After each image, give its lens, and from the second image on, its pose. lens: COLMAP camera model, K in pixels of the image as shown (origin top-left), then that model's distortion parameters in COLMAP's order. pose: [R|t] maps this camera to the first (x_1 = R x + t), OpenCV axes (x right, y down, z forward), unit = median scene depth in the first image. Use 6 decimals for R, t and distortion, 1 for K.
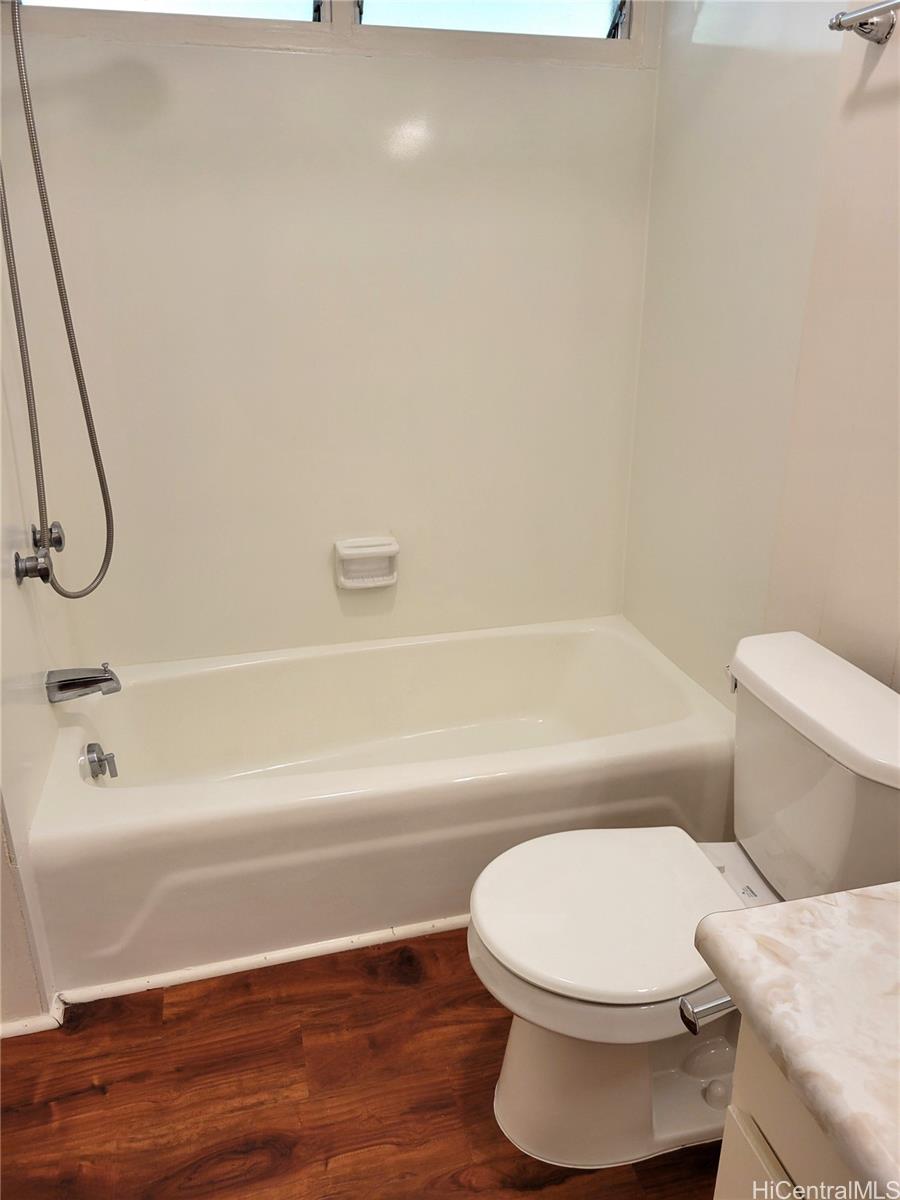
lens RADIAL K [[904.7, 0, 450.7], [0, 904.7, 605.0], [0, 0, 1]] dist [0.025965, -0.009510]
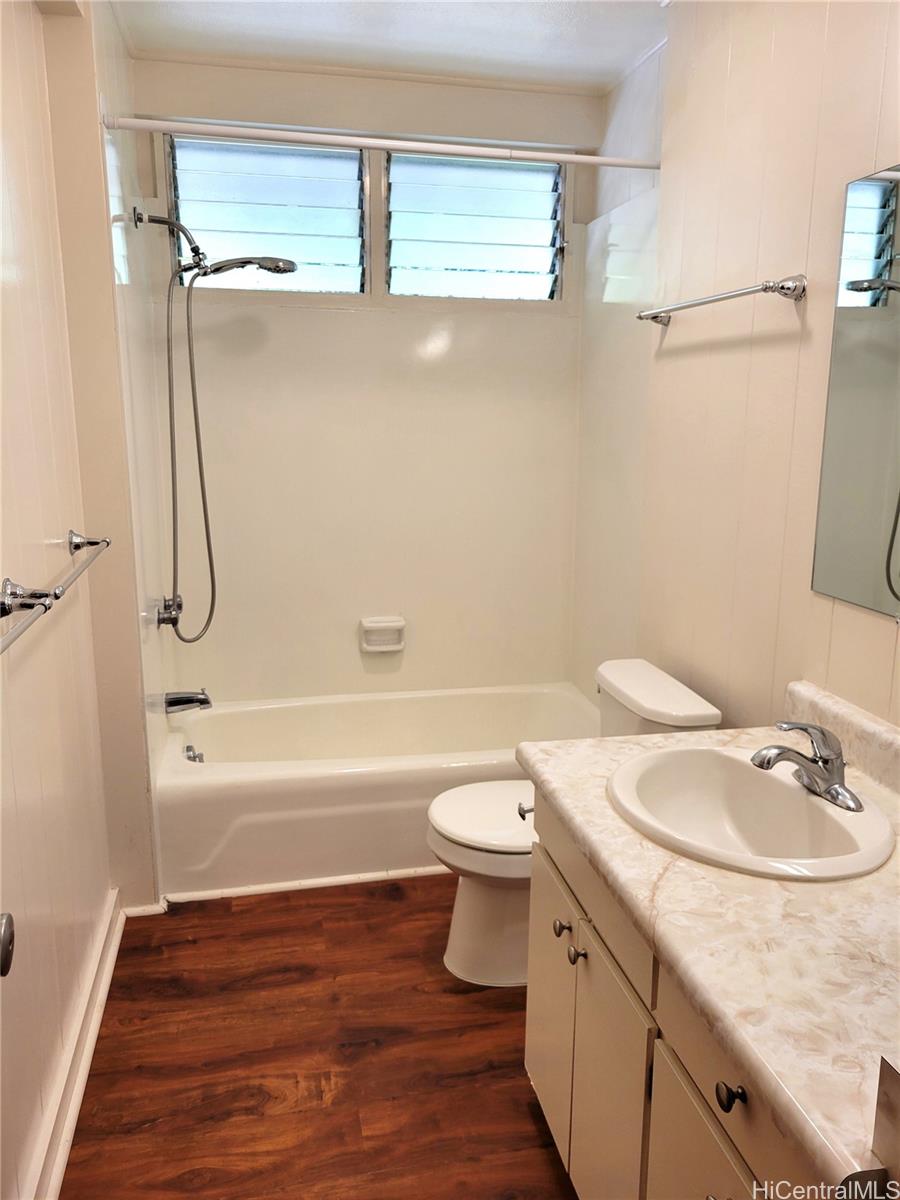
lens RADIAL K [[904.7, 0, 455.2], [0, 904.7, 598.7], [0, 0, 1]] dist [0.025965, -0.009510]
pose [[0.999068, 0.017135, -0.039619, 0.108644], [-0.023601, 0.985335, -0.168988, 0.193357], [0.036142, 0.169766, 0.984821, -0.577562]]
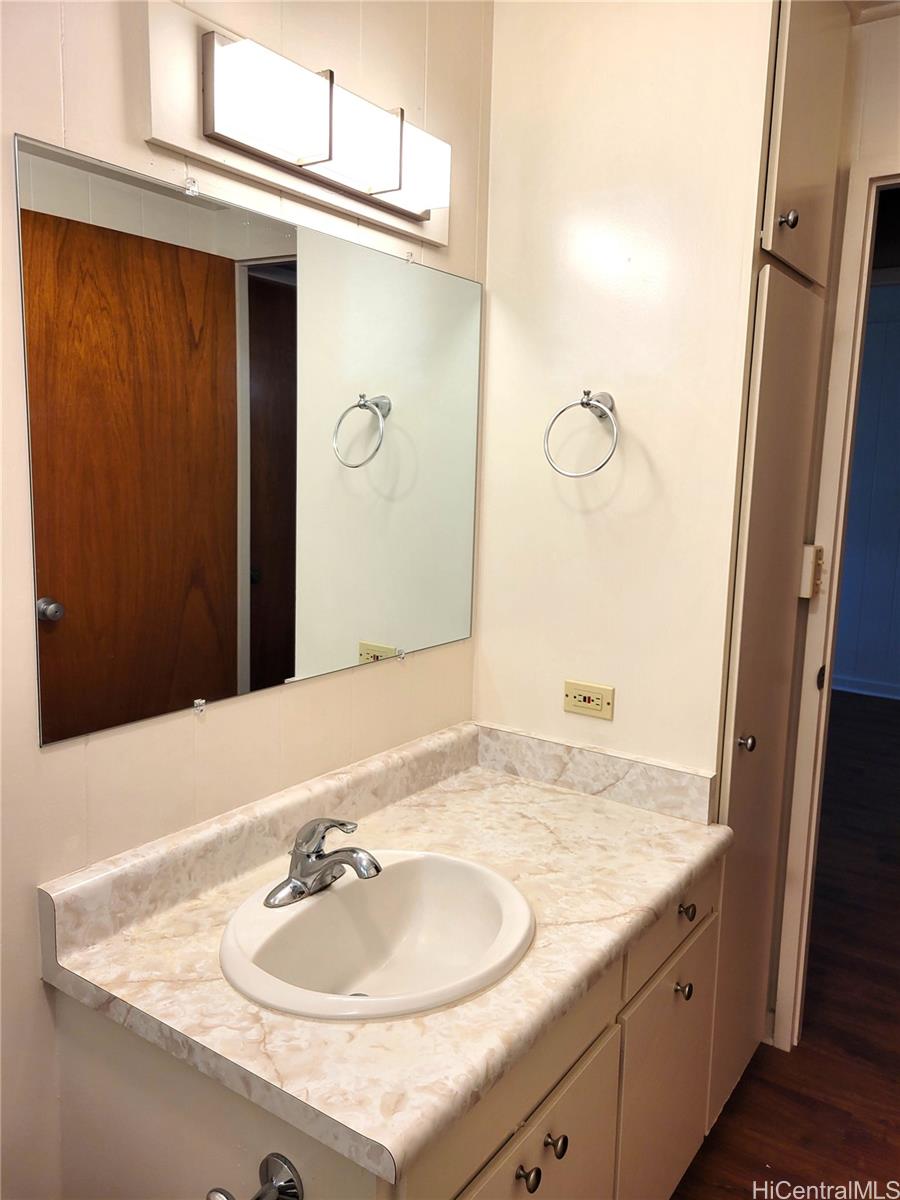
lens RADIAL K [[904.7, 0, 453.2], [0, 904.7, 596.4], [0, 0, 1]] dist [0.025965, -0.009510]
pose [[-0.650701, -0.127884, 0.748488, -0.323512], [0.256423, 0.890803, 0.375123, -0.423992], [-0.714728, 0.436022, -0.546854, 0.908817]]
